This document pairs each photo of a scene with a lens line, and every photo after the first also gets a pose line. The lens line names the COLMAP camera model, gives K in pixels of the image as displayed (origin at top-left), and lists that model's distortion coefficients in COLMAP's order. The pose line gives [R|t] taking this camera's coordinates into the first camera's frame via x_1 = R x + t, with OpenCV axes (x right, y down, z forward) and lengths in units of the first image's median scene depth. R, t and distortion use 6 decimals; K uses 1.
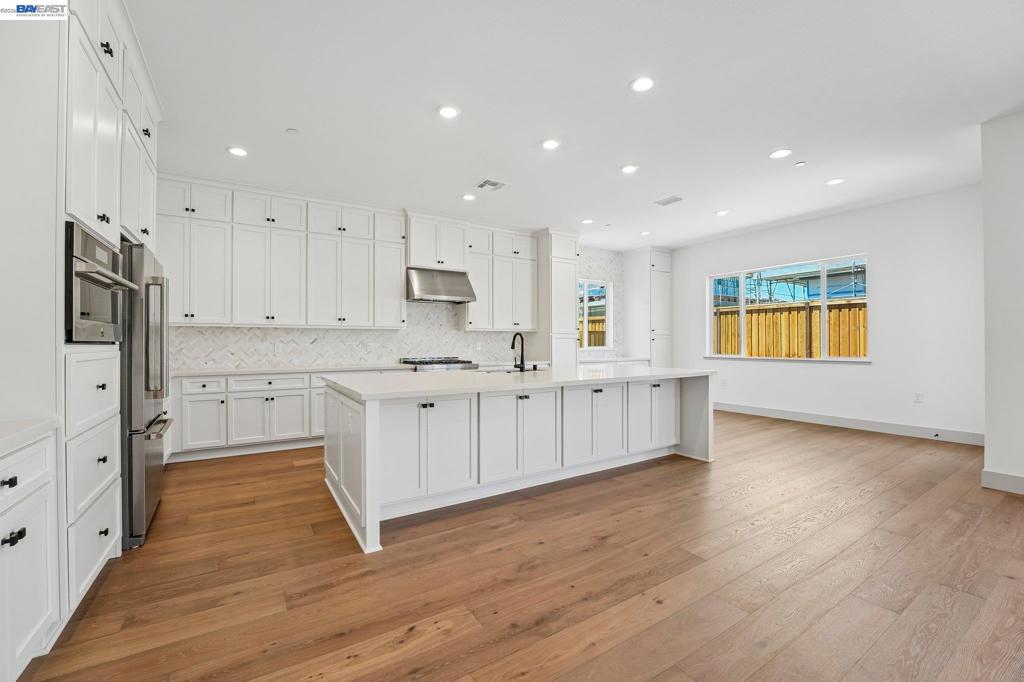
lens RADIAL K [[417.3, 0, 508.0], [0, 417.3, 341.9], [0, 0, 1]] dist [-0.025881, 0.001844]
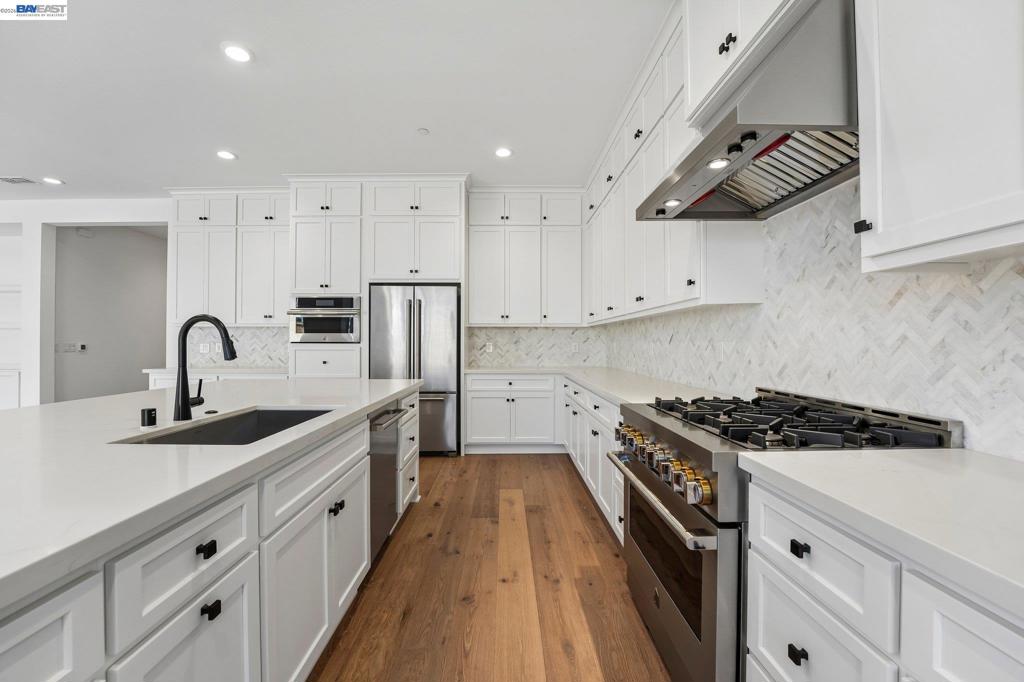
lens RADIAL K [[417.3, 0, 510.6], [0, 417.3, 342.3], [0, 0, 1]] dist [-0.025881, 0.001844]
pose [[-0.518510, 0.001325, -0.855070, 0.139401], [0.002679, 0.999996, -0.000075, 0.001927], [0.855067, -0.002330, -0.518512, 1.035436]]
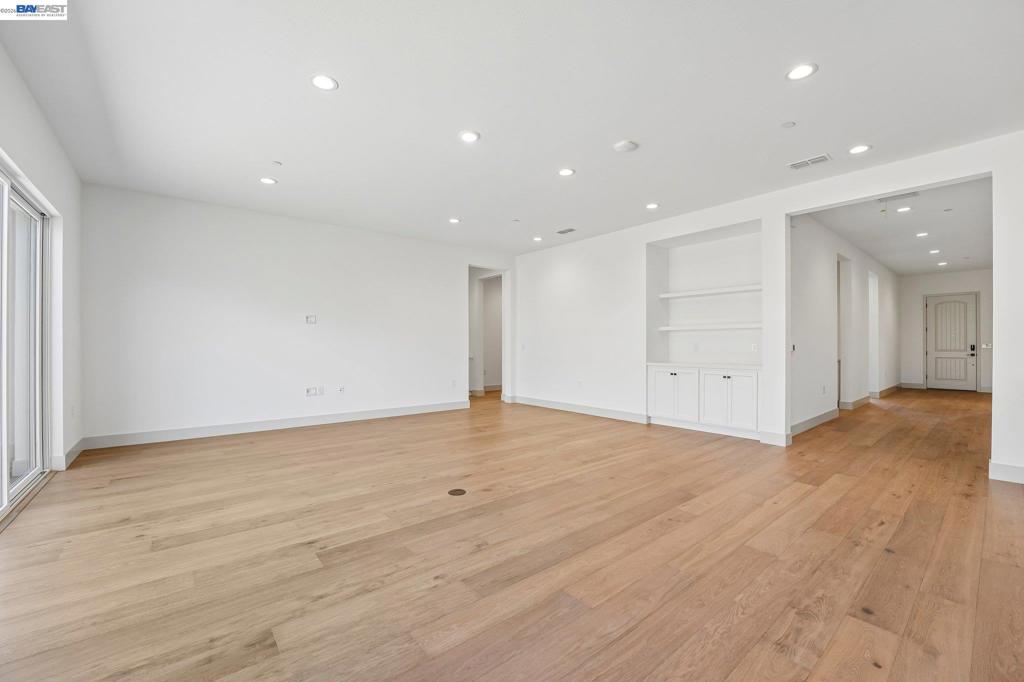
lens RADIAL K [[417.3, 0, 506.7], [0, 417.3, 343.3], [0, 0, 1]] dist [-0.025881, 0.001844]
pose [[-0.993080, 0.003160, -0.117394, 0.580462], [0.003954, 0.999971, -0.006533, 0.004627], [0.117370, -0.006952, -0.993064, 0.466391]]
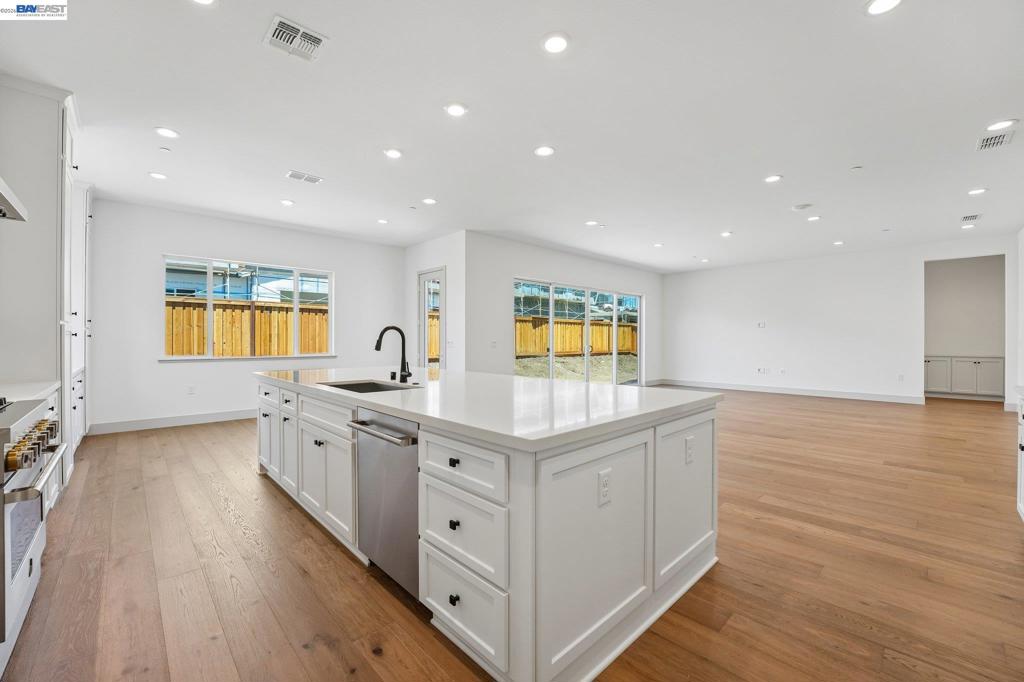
lens RADIAL K [[417.3, 0, 504.3], [0, 417.3, 340.5], [0, 0, 1]] dist [-0.025881, 0.001844]
pose [[-0.189886, 0.001564, 0.981805, -0.494044], [-0.001649, 0.999997, -0.001912, 0.001843], [-0.981805, -0.001982, -0.189883, 0.692655]]
